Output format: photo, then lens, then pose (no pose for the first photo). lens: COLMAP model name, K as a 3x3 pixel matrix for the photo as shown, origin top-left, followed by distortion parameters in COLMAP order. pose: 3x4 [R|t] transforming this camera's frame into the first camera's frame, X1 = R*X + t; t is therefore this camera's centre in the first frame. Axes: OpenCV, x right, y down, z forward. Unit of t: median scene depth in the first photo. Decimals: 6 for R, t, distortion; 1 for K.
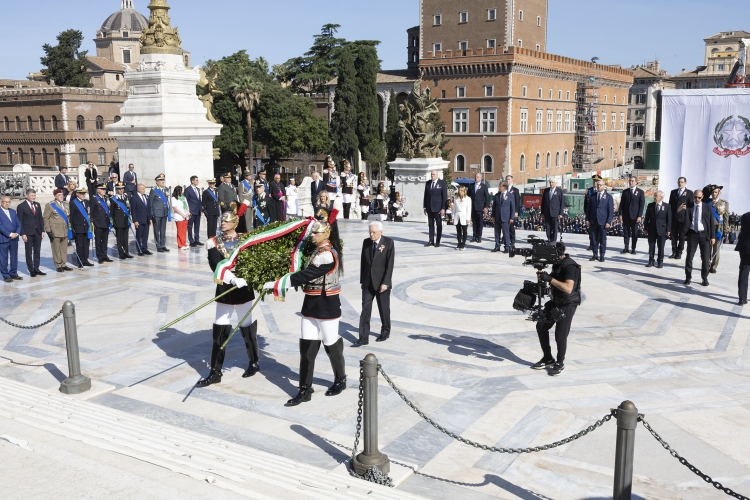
lens RADIAL K [[713.8, 0, 372.3], [0, 713.8, 267.2], [0, 0, 1]] dist [-0.013888, -0.002933]
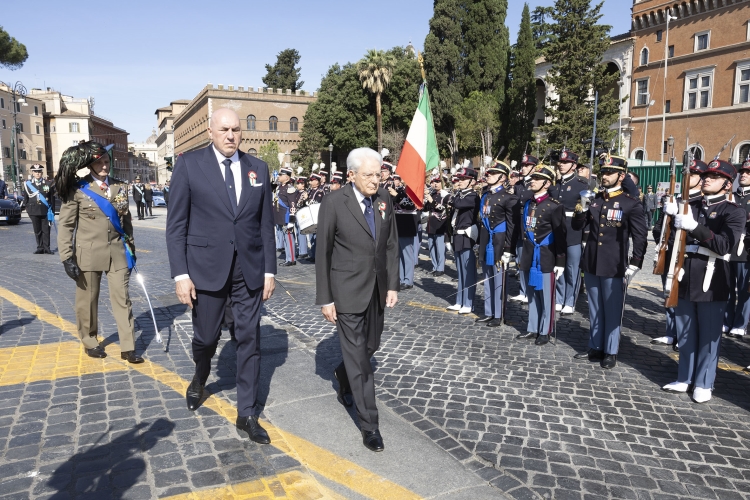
lens RADIAL K [[514.8, 0, 375.0], [0, 514.8, 250.0], [0, 0, 1]] dist [-0.016881, -0.001448]
pose [[0.857661, 0.073853, -0.508884, 0.122446], [-0.102388, 0.994343, -0.028257, -0.031645], [0.503919, 0.076338, 0.860371, 0.516669]]
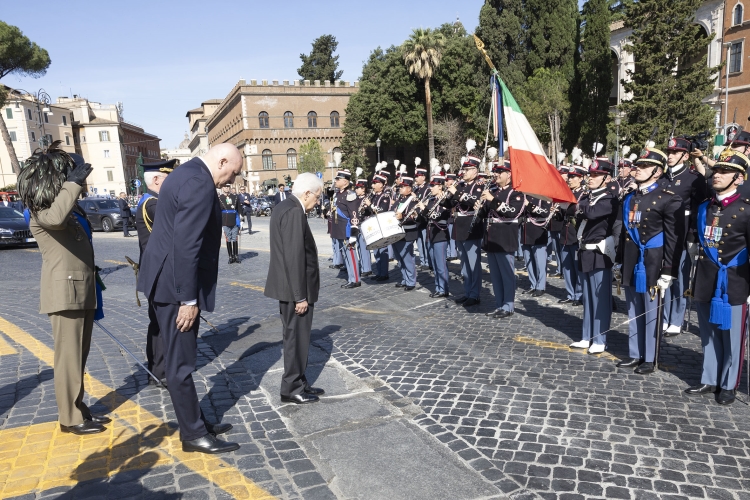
lens RADIAL K [[551.0, 0, 385.1], [0, 551.0, 289.7], [0, 0, 1]] dist [-0.011505, -0.002703]
pose [[0.820634, 0.078322, -0.566061, 0.114659], [-0.064210, 0.996928, 0.044850, -0.033360], [0.567835, -0.000459, 0.823143, 0.522096]]
